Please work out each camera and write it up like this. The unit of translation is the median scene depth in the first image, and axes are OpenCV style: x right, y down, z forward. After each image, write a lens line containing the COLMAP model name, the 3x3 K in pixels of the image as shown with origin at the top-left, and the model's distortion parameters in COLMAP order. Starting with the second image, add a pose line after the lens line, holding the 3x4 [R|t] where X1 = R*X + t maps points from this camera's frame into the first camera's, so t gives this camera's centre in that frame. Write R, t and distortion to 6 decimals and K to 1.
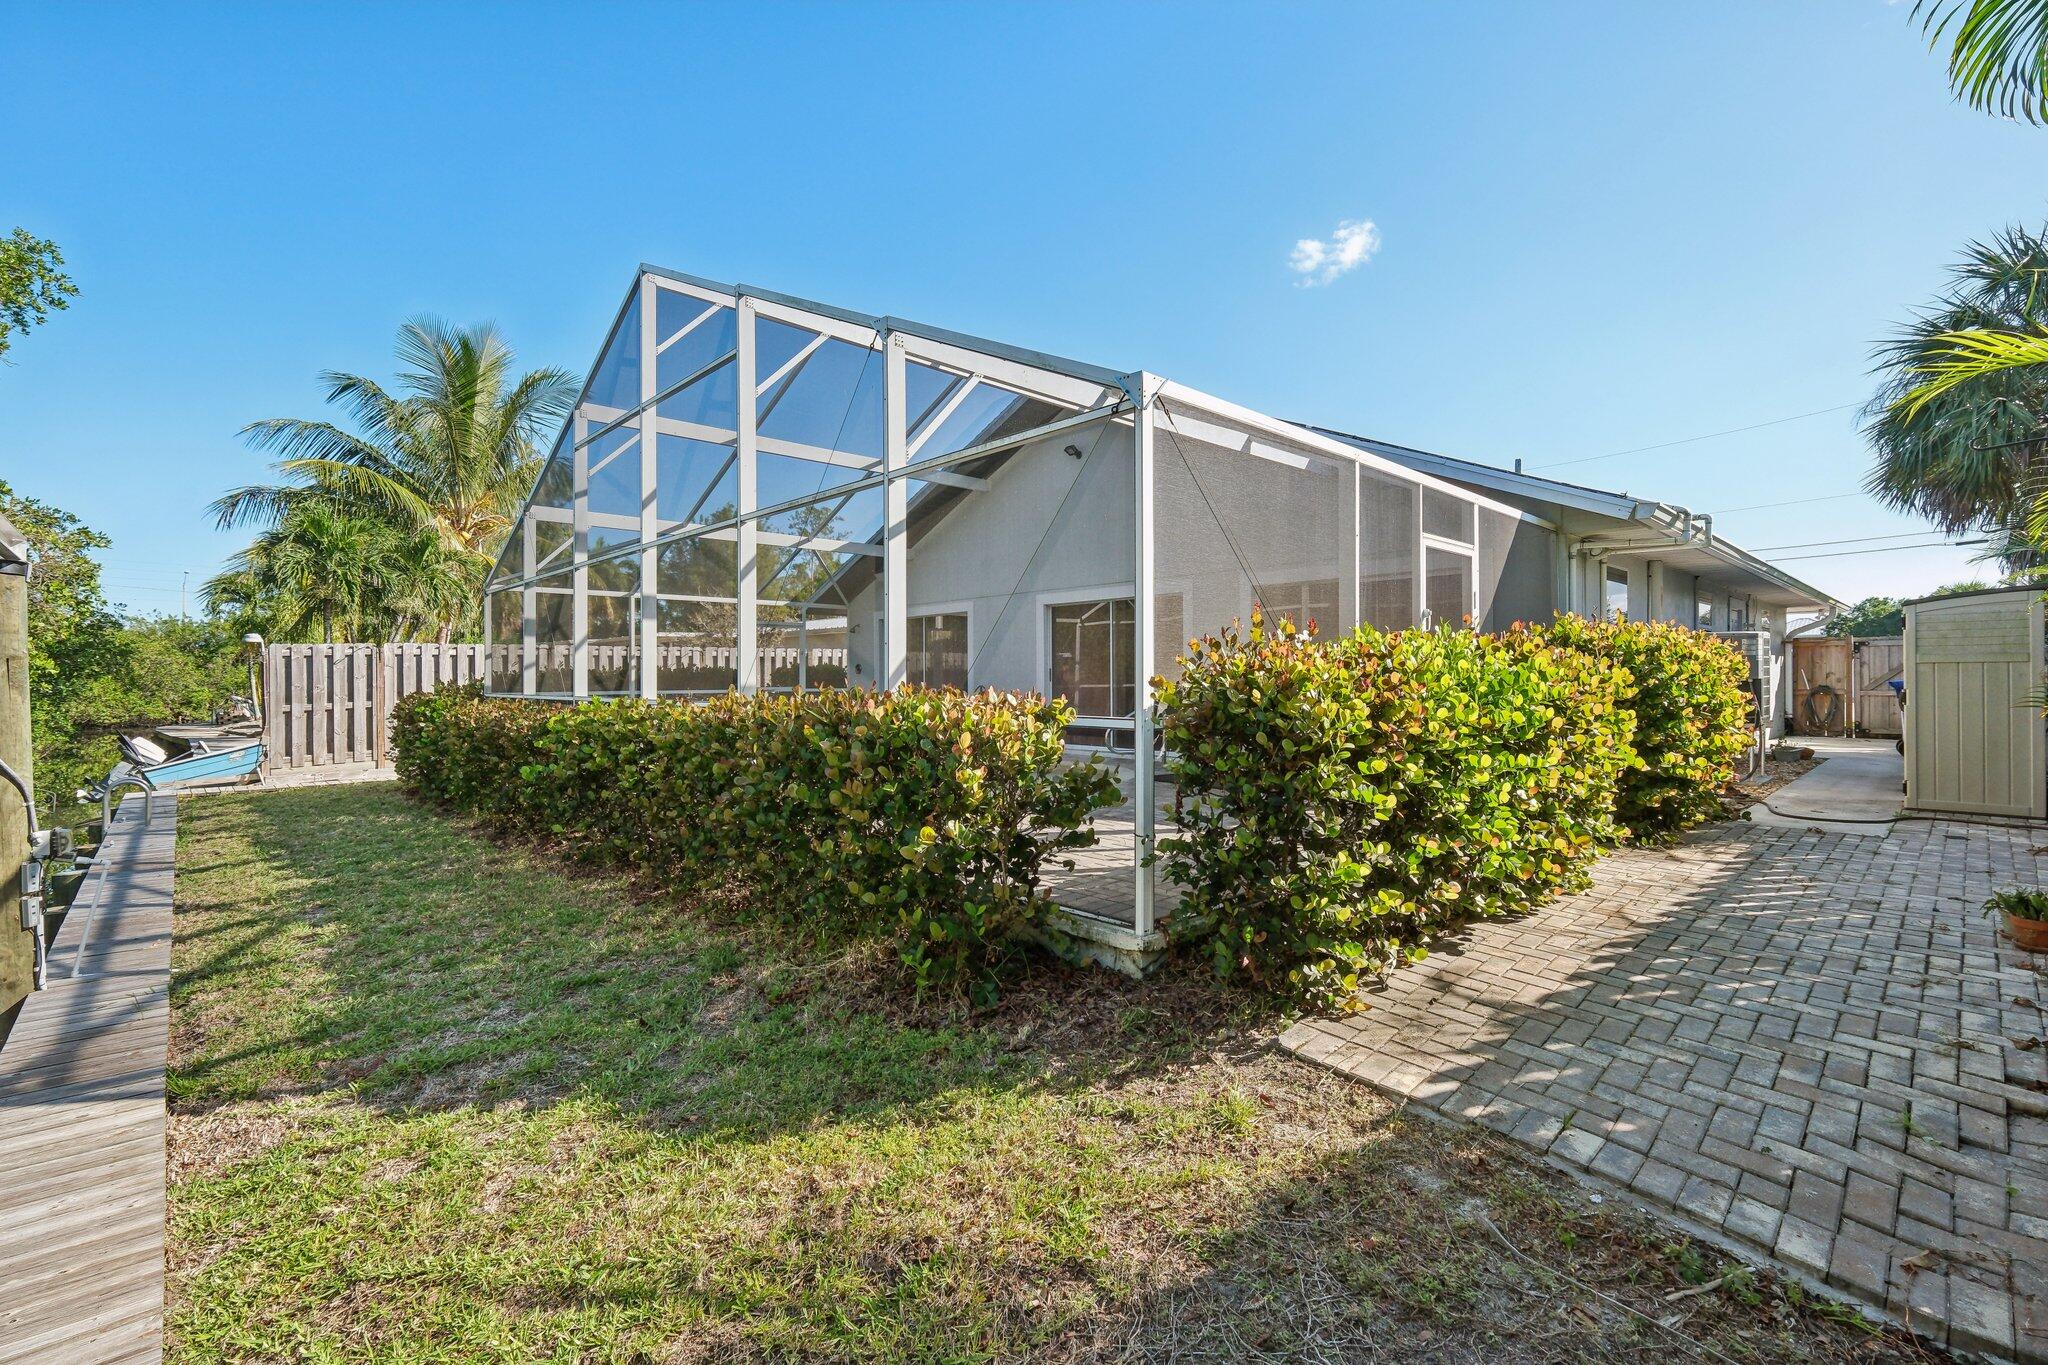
lens RADIAL K [[905.3, 0, 1019.9], [0, 905.3, 671.6], [0, 0, 1]] dist [-0.003786, -0.000358]
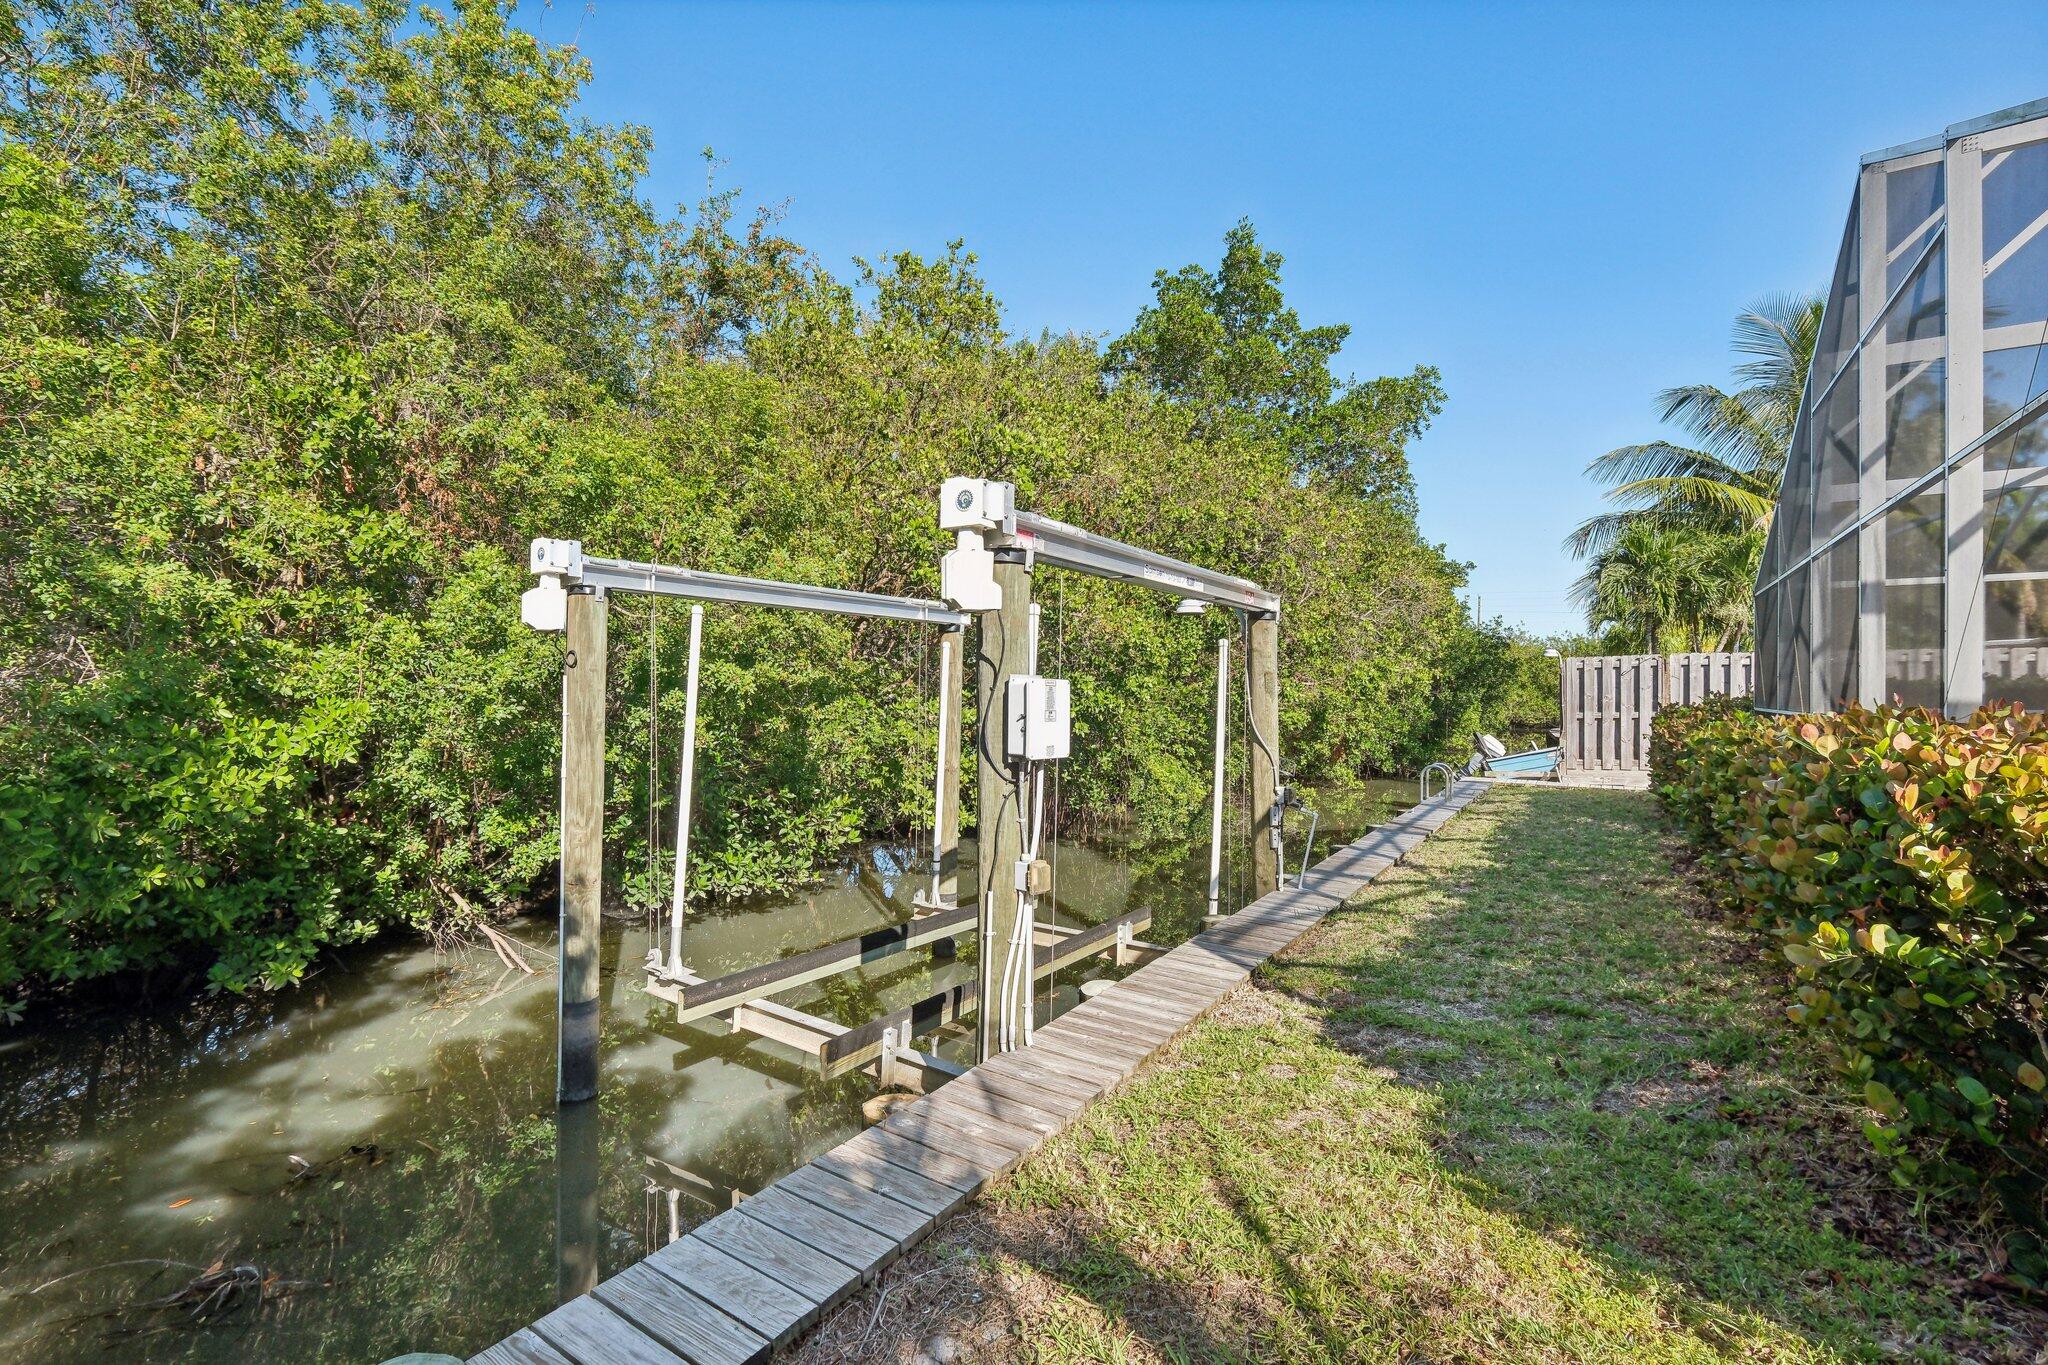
lens RADIAL K [[905.3, 0, 1019.9], [0, 905.3, 671.6], [0, 0, 1]] dist [-0.003786, -0.000358]
pose [[0.227111, -0.010875, -0.973808, 0.202591], [-0.000745, 0.999935, -0.011340, 0.000301], [0.973869, 0.003301, 0.227088, 0.147766]]
